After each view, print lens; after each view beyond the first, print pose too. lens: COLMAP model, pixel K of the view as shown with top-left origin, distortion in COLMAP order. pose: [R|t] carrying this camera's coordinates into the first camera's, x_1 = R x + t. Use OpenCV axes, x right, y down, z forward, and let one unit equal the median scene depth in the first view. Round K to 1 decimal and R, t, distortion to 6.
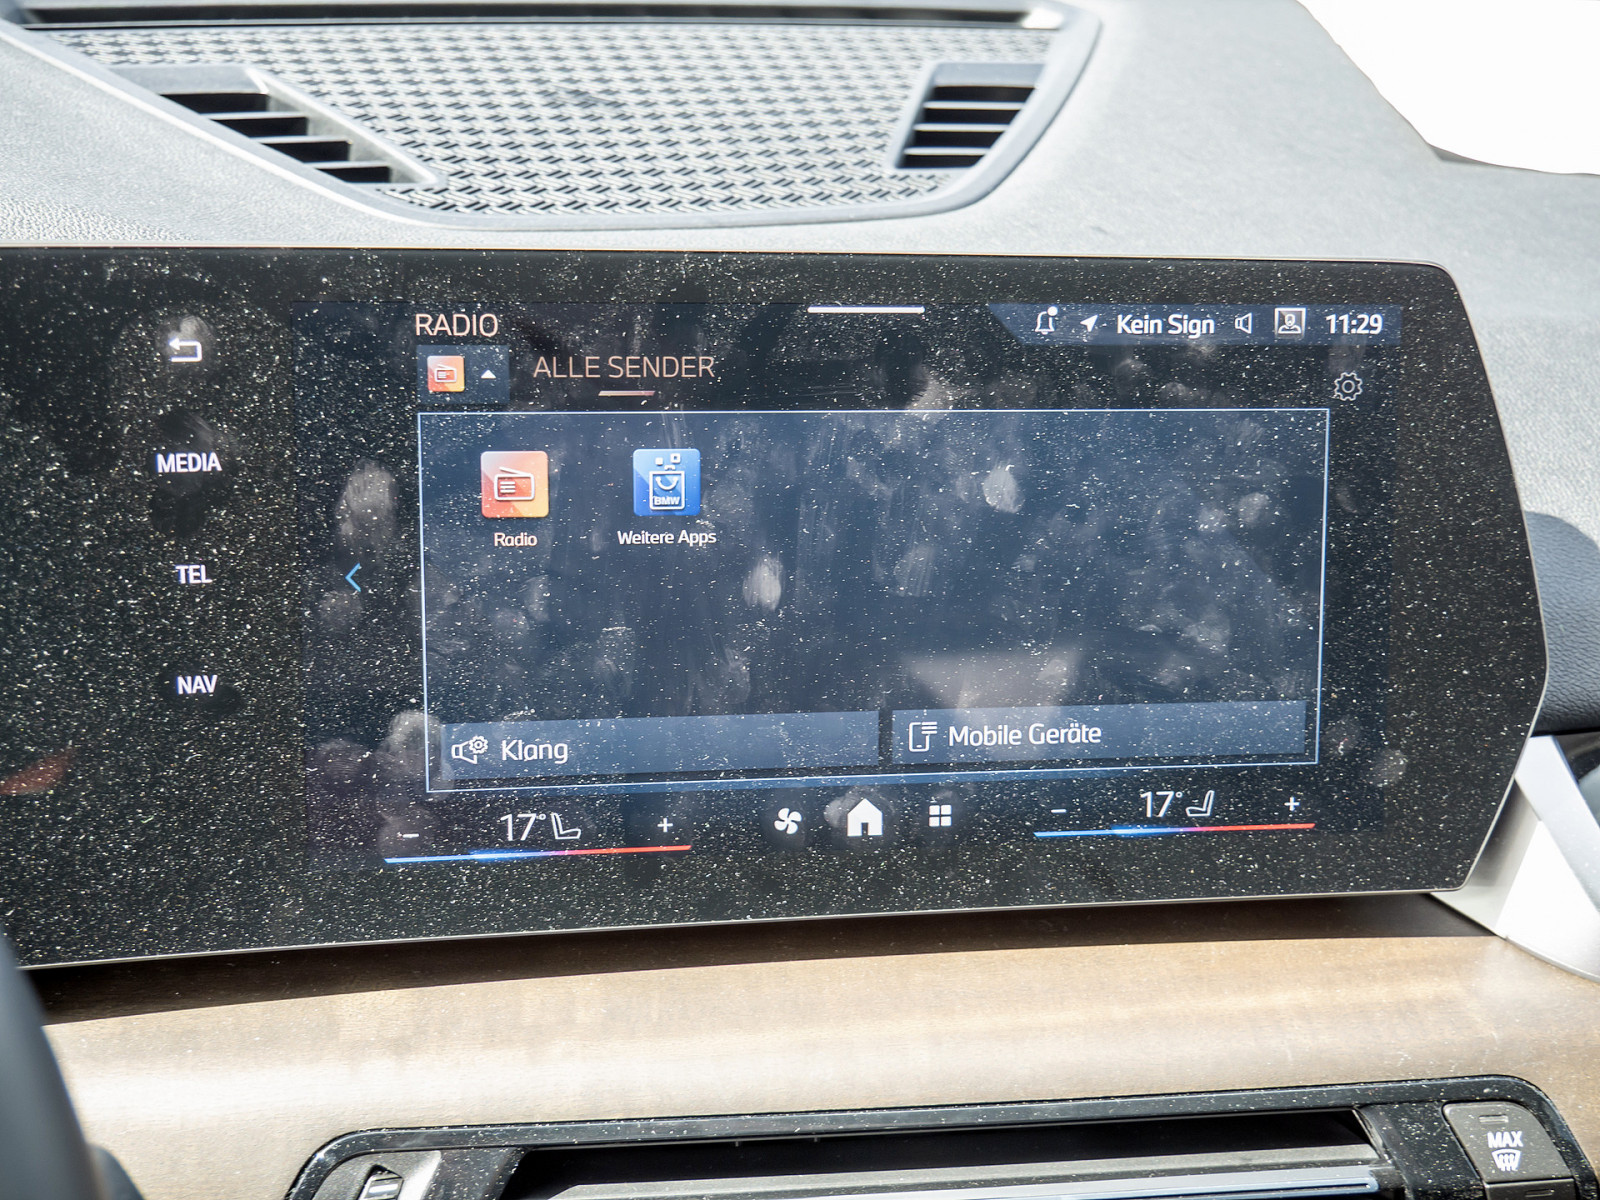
lens RADIAL K [[2055.8, 0, 802.3], [0, 2055.8, 614.6], [0, 0, 1]] dist [0.024121, 0.000000]
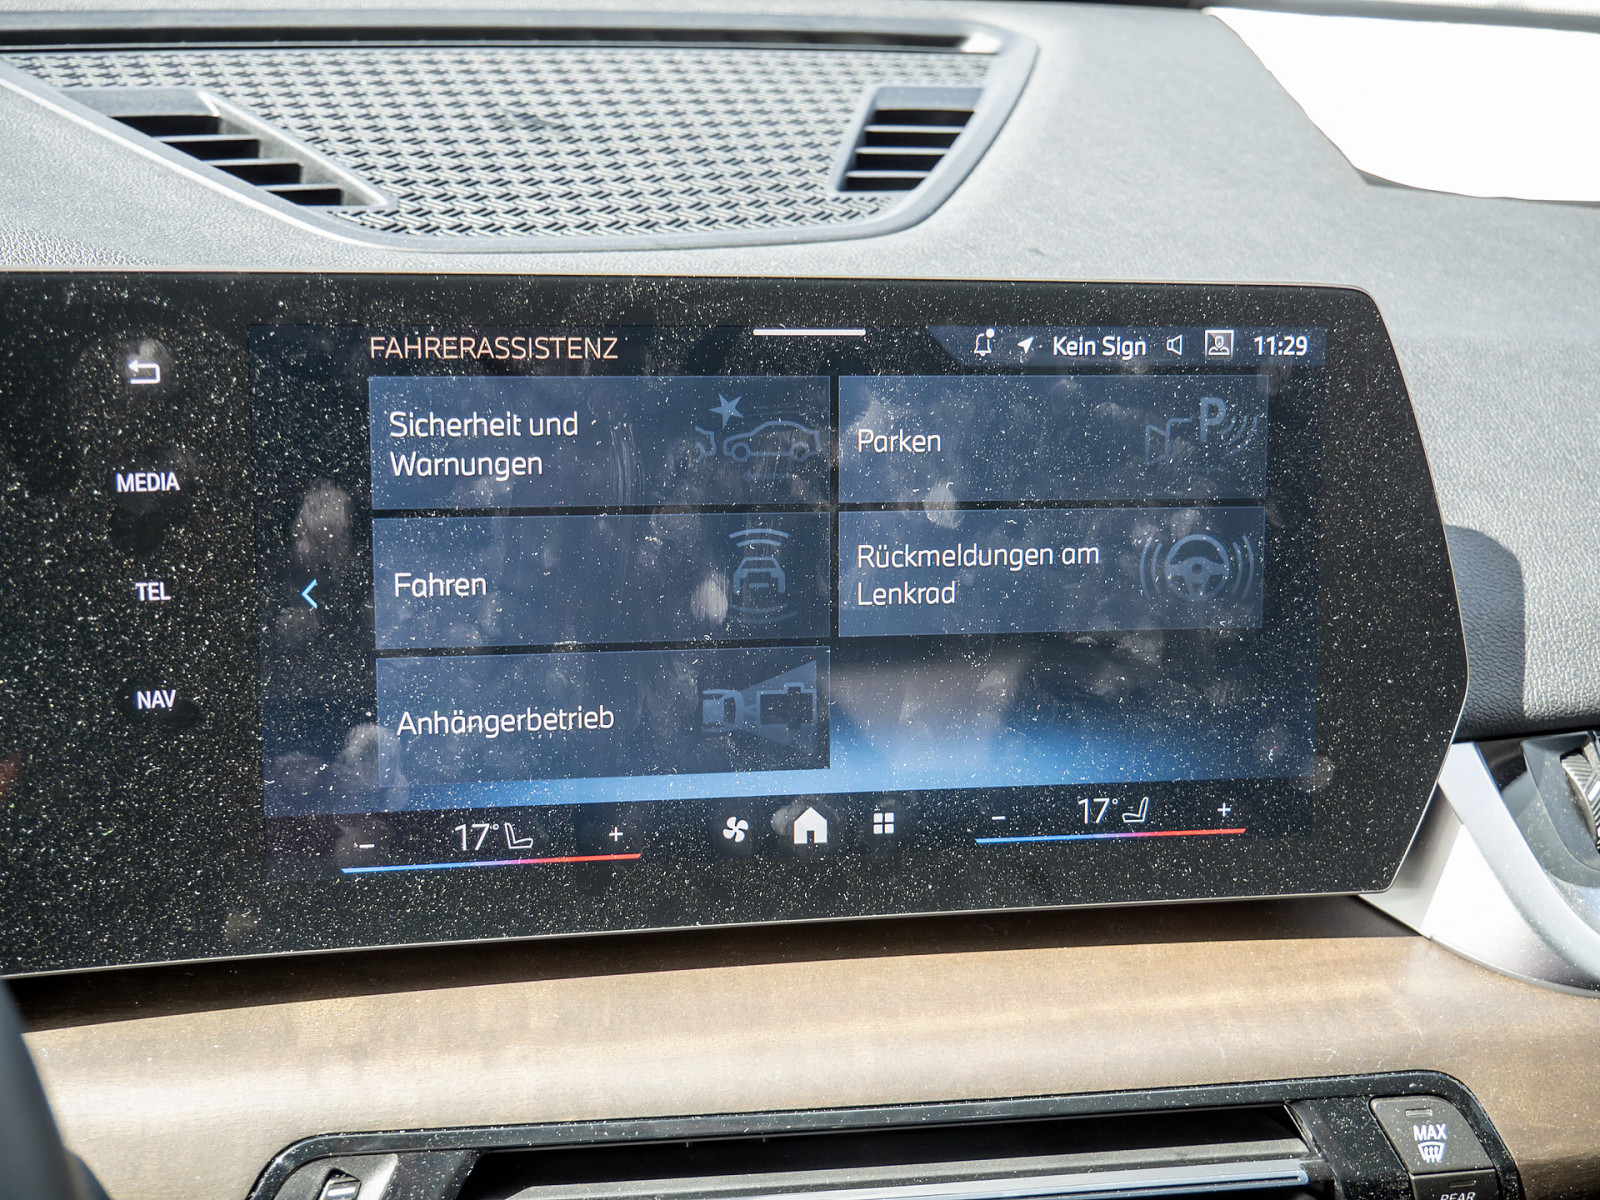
lens RADIAL K [[2055.8, 0, 802.8], [0, 2055.8, 615.6], [0, 0, 1]] dist [0.024121, 0.000000]
pose [[0.999625, -0.003992, 0.027075, -0.000963], [0.004138, 0.999977, -0.005339, -0.000753], [-0.027054, 0.005449, 0.999619, -0.028073]]
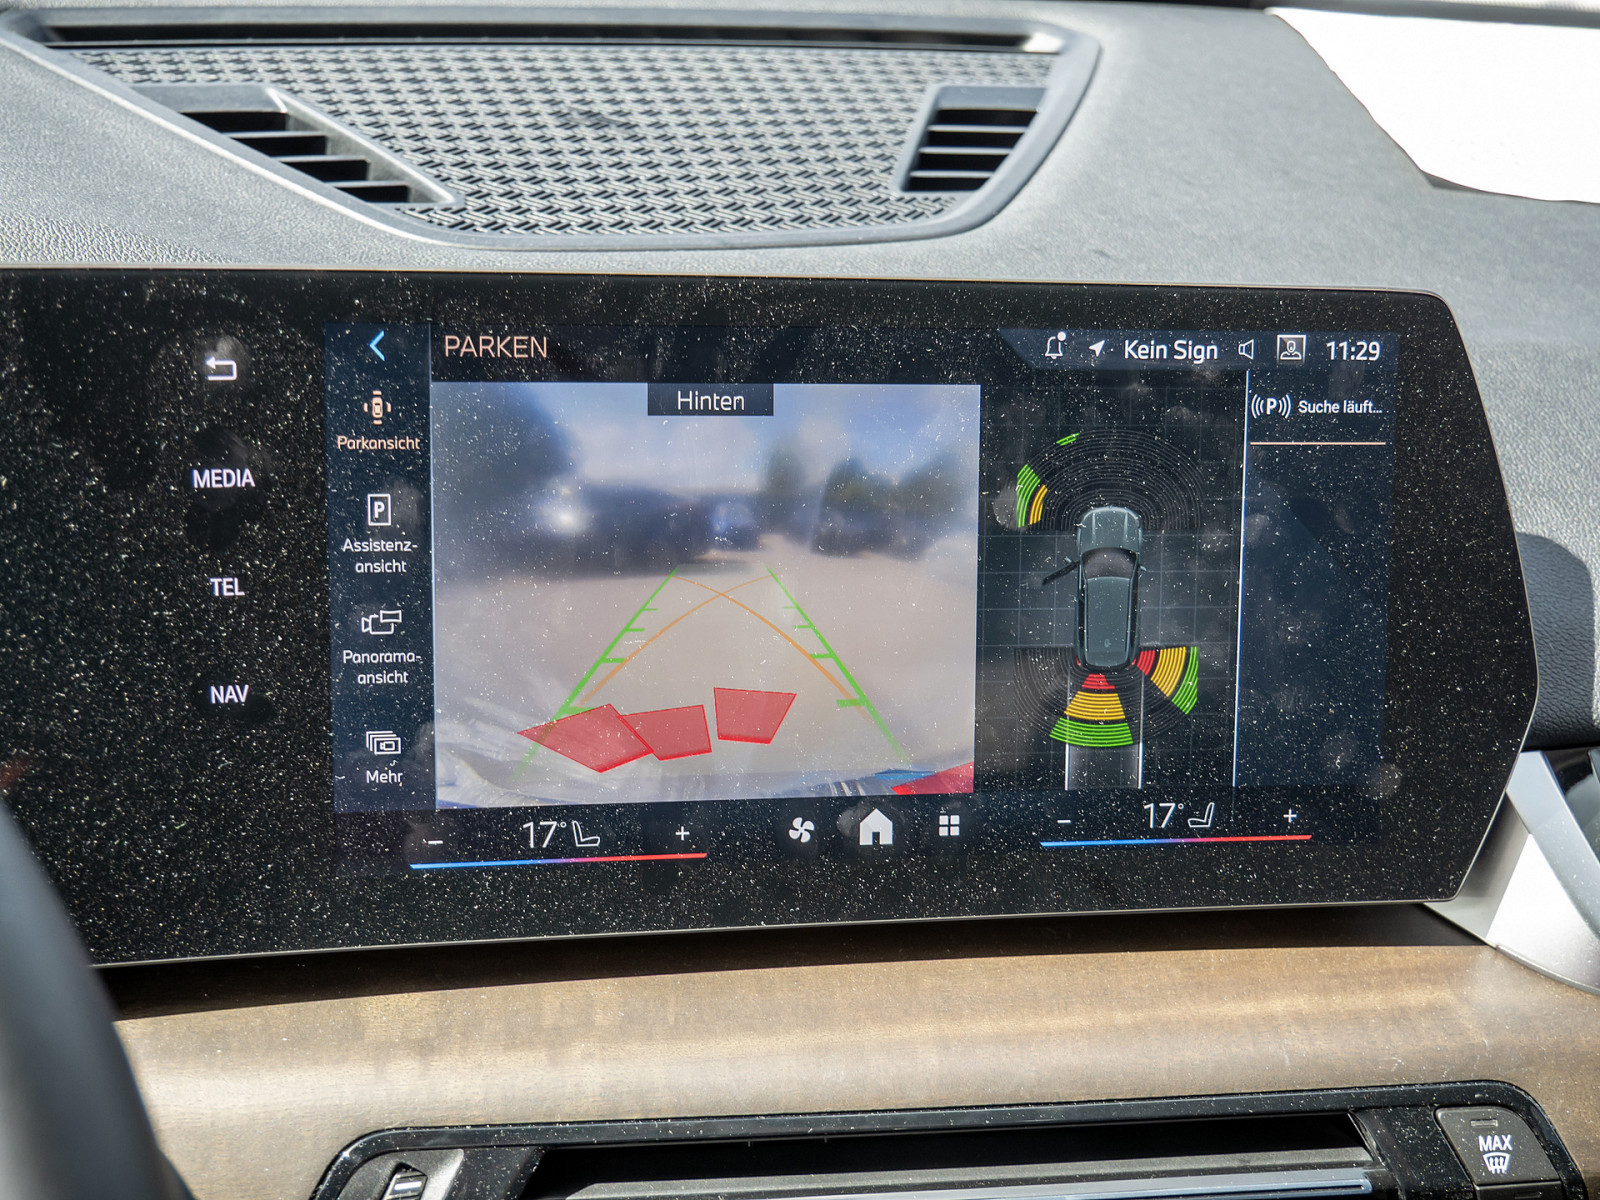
lens RADIAL K [[2055.8, 0, 801.9], [0, 2055.8, 613.6], [0, 0, 1]] dist [0.024121, 0.000000]
pose [[0.999939, 0.006315, 0.009109, -0.016914], [-0.006282, 0.999974, -0.003593, -0.004094], [-0.009132, 0.003535, 0.999952, -0.028419]]
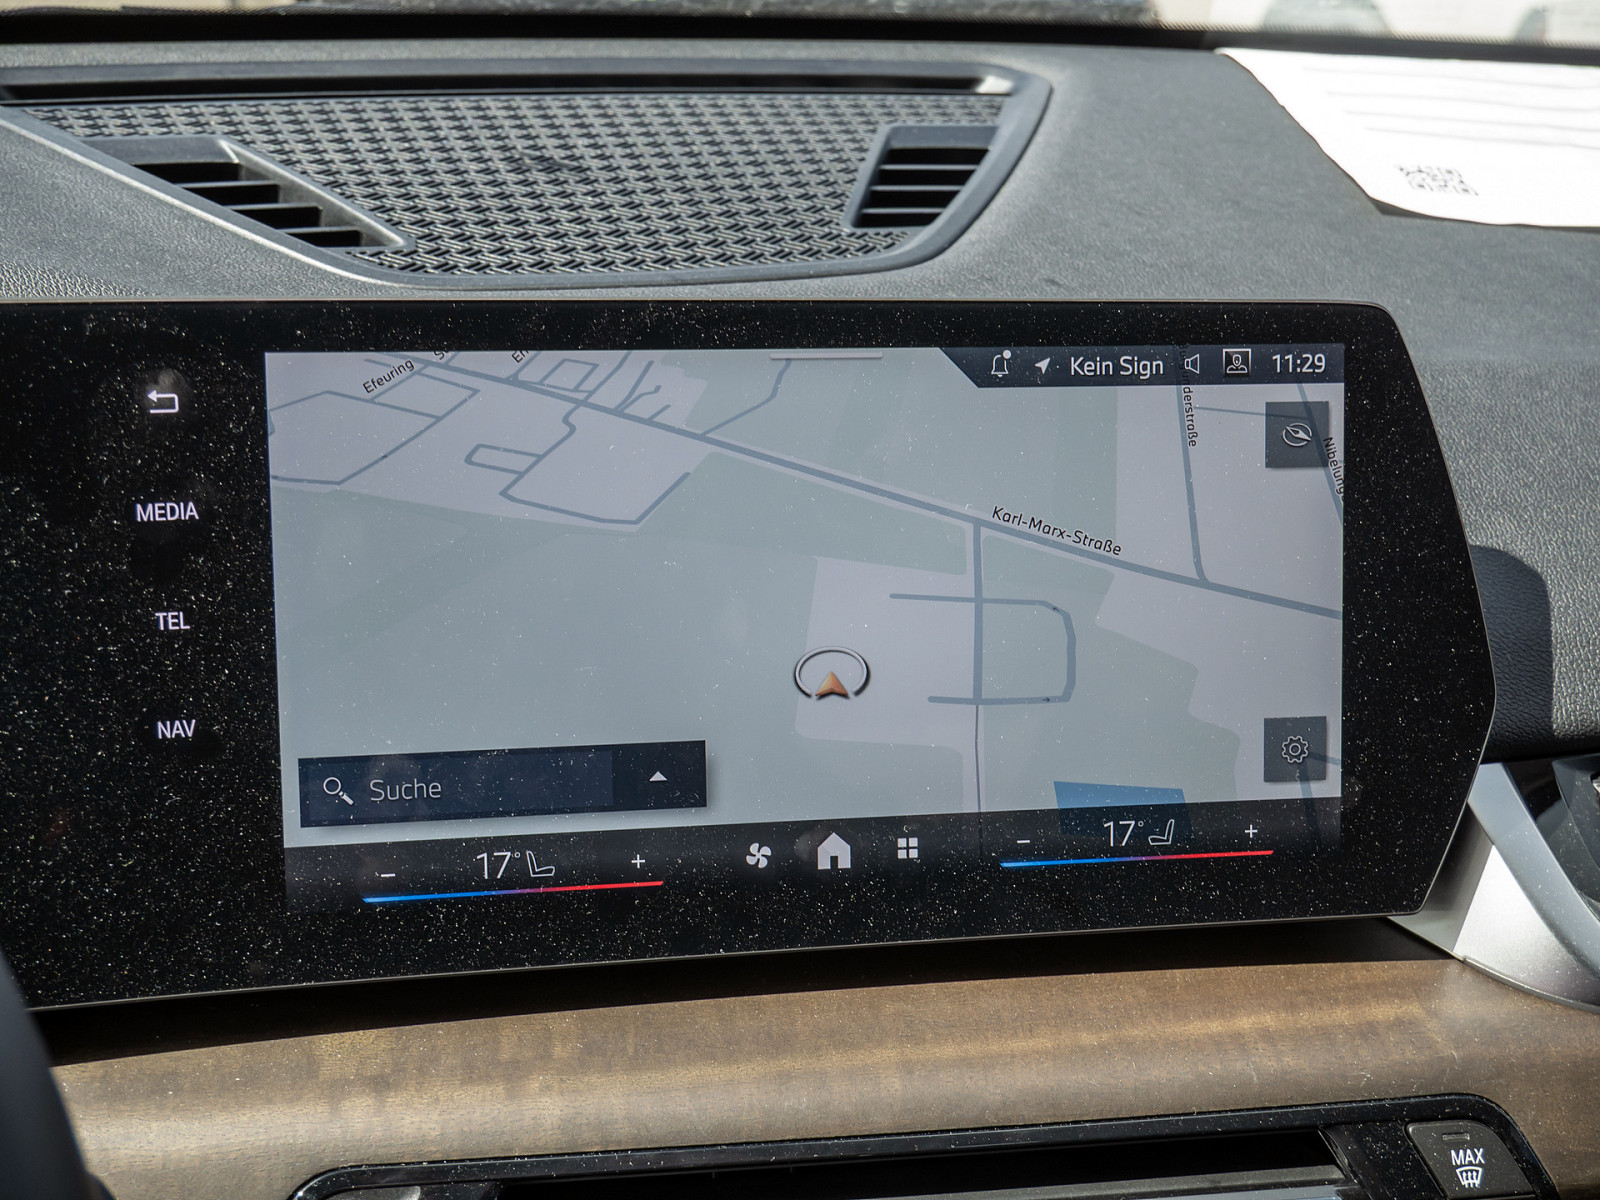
lens RADIAL K [[2055.8, 0, 803.7], [0, 2055.8, 614.2], [0, 0, 1]] dist [0.024121, 0.000000]
pose [[0.999729, -0.016867, 0.016064, 0.000986], [0.017475, 0.999106, -0.038485, 0.020647], [-0.015401, 0.038755, 0.999130, -0.023737]]
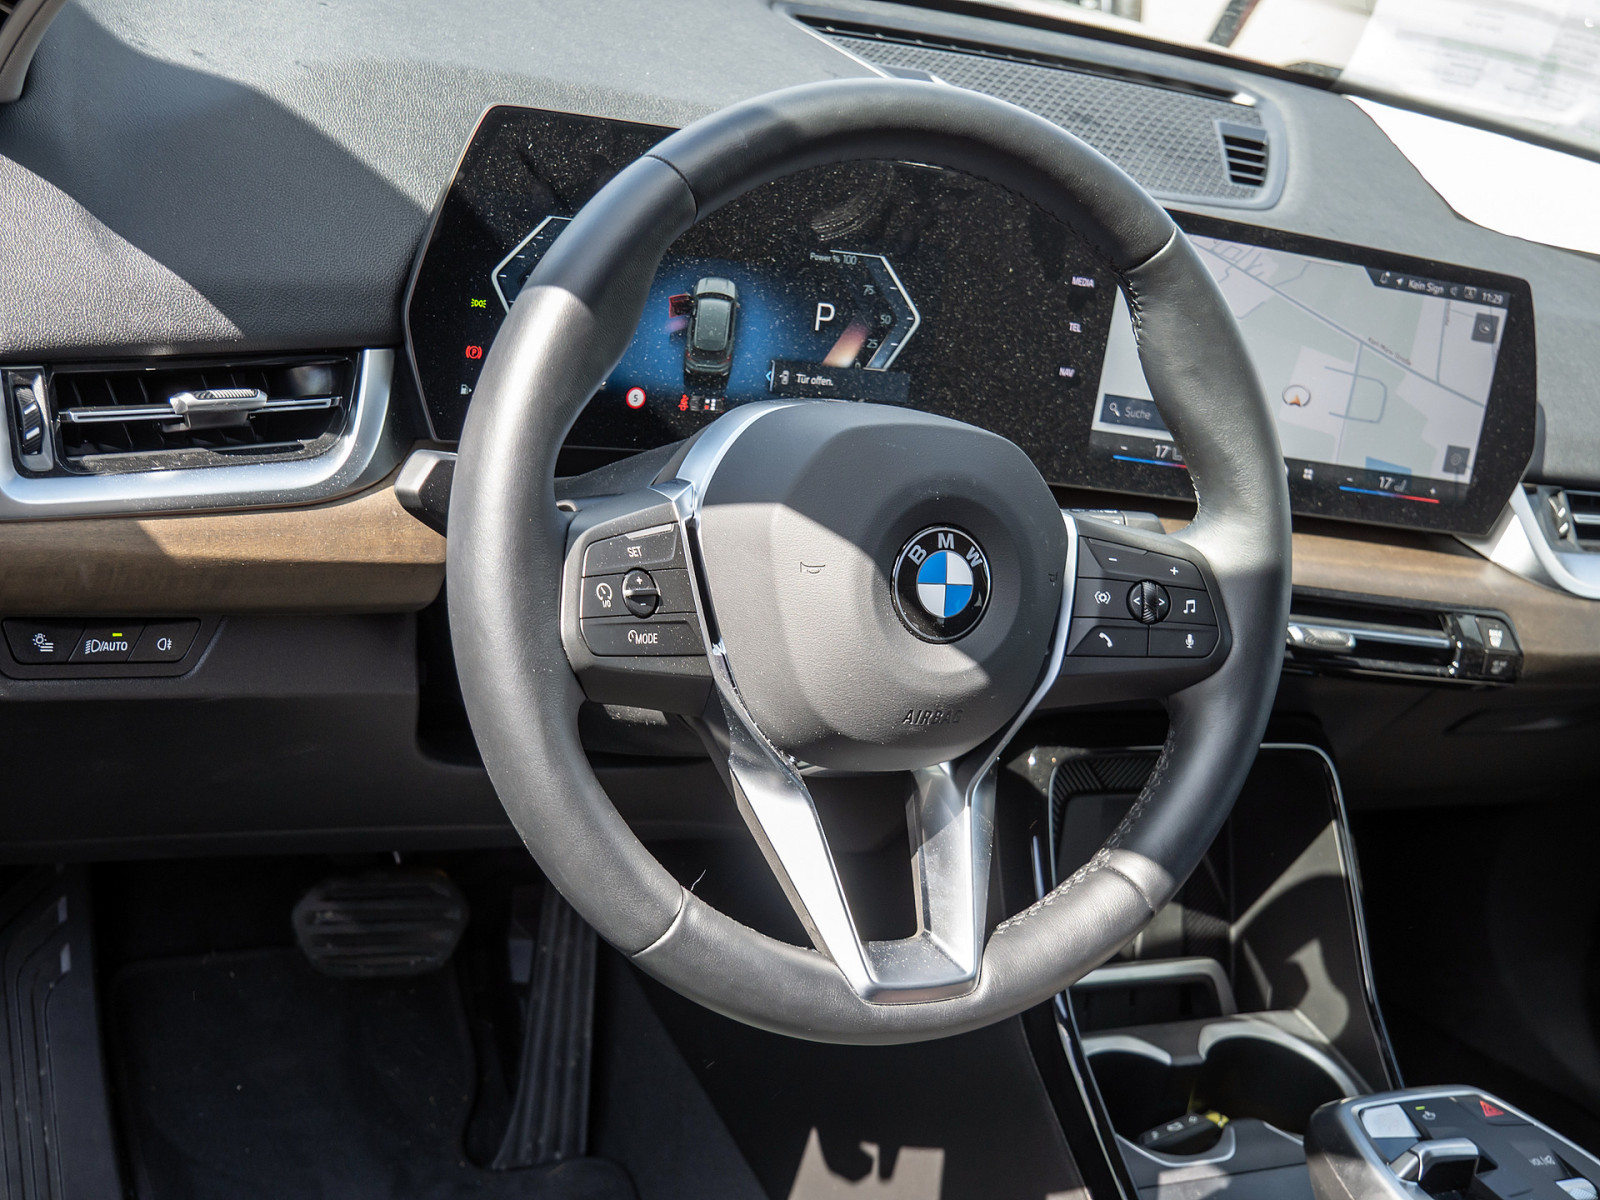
lens RADIAL K [[2053.0, 0, 805.7], [0, 2053.0, 601.5], [0, 0, 1]] dist [0.008081, 0.000000]
pose [[0.966885, 0.124423, 0.222828, -1.045763], [-0.136258, 0.989925, 0.038488, 0.238688], [-0.215794, -0.067576, 0.974098, -1.261065]]
